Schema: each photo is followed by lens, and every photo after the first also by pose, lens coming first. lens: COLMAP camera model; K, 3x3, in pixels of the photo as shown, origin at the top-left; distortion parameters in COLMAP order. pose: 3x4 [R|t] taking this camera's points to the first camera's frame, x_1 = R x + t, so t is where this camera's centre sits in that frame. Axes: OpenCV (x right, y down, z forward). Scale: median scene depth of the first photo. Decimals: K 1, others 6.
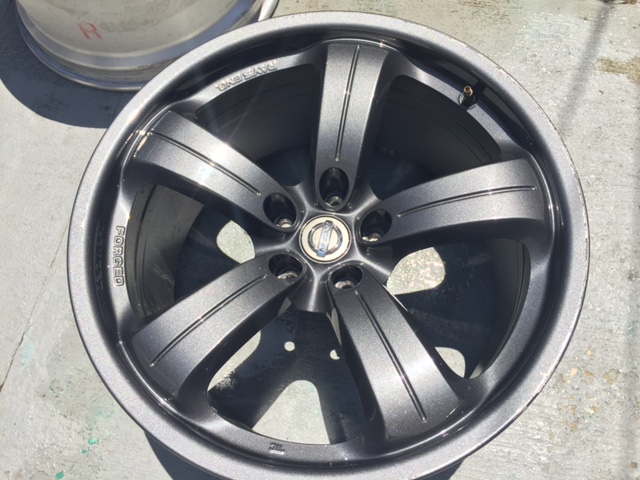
lens RADIAL K [[547.2, 0, 320.6], [0, 547.2, 237.6], [0, 0, 1]] dist [0.032323, -0.057234]
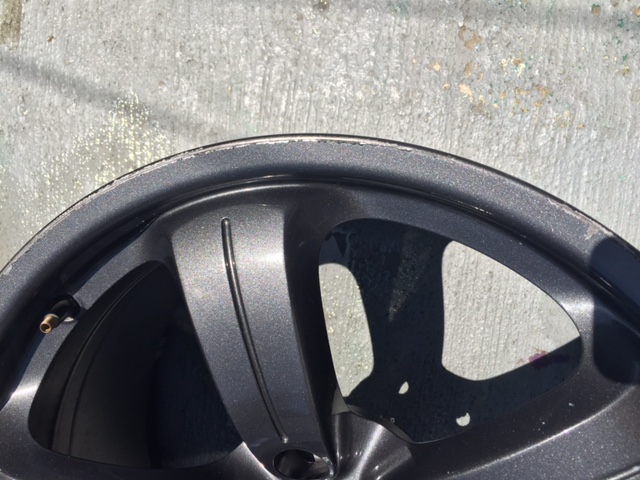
lens RADIAL K [[547.2, 0, 319.8], [0, 547.2, 242.0], [0, 0, 1]] dist [0.032323, -0.057234]
pose [[-0.072309, -0.997183, 0.019950, 0.260809], [0.986979, -0.068659, 0.145462, -0.057968], [-0.143683, 0.030208, 0.989163, 0.328648]]
